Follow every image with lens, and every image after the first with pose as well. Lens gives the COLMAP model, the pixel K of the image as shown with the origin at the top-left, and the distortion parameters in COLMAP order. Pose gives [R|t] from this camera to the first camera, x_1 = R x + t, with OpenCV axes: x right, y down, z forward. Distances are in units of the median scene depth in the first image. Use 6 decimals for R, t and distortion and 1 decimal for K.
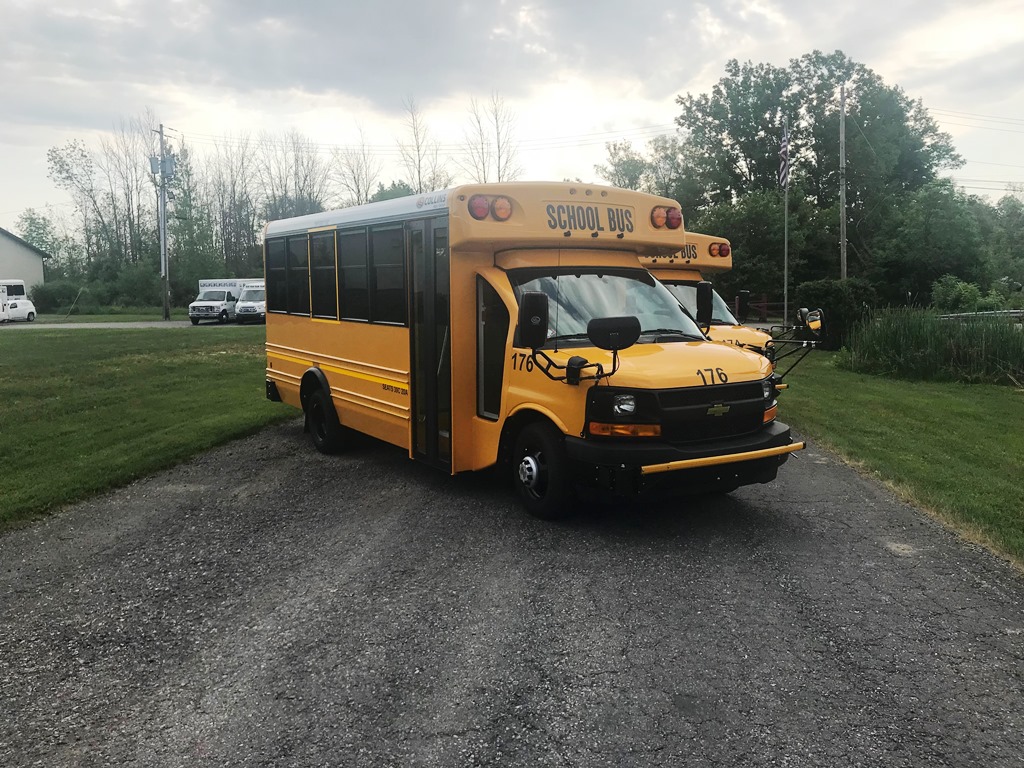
lens RADIAL K [[835.4, 0, 511.8], [0, 835.4, 395.6], [0, 0, 1]] dist [0.056910, -0.070863]
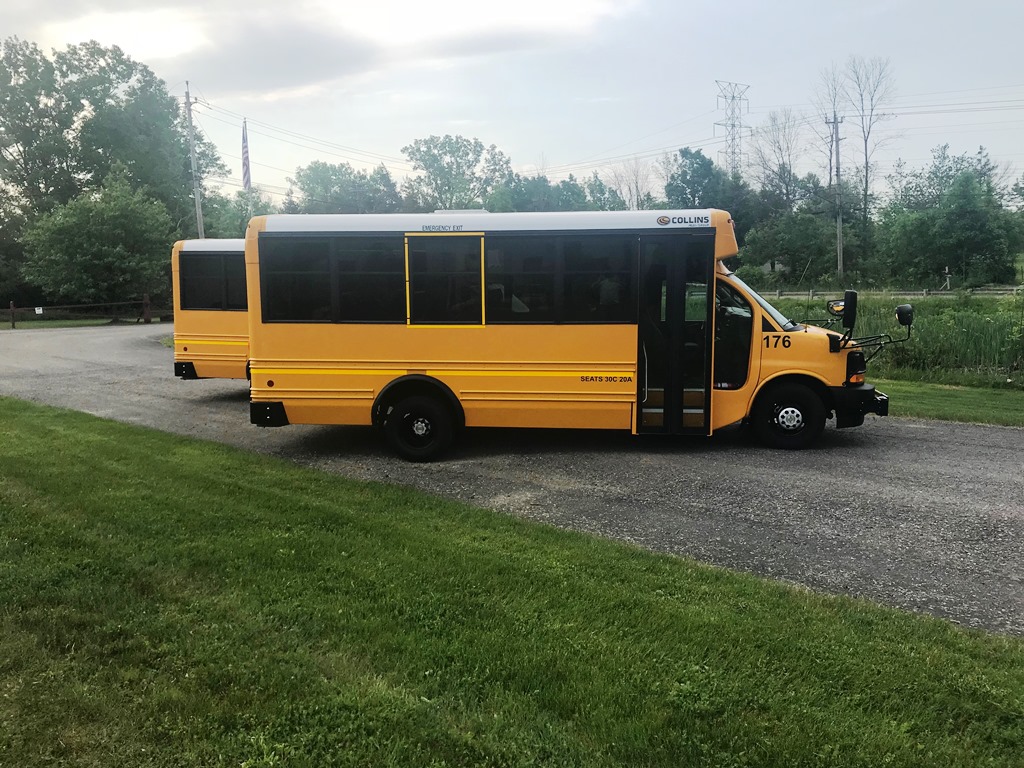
lens RADIAL K [[835.4, 0, 511.8], [0, 835.4, 395.6], [0, 0, 1]] dist [0.056910, -0.070863]
pose [[0.624872, -0.112310, 0.772607, -0.131547], [0.111036, 0.992324, 0.054445, -0.007386], [-0.772791, 0.051766, 0.632546, 0.044482]]
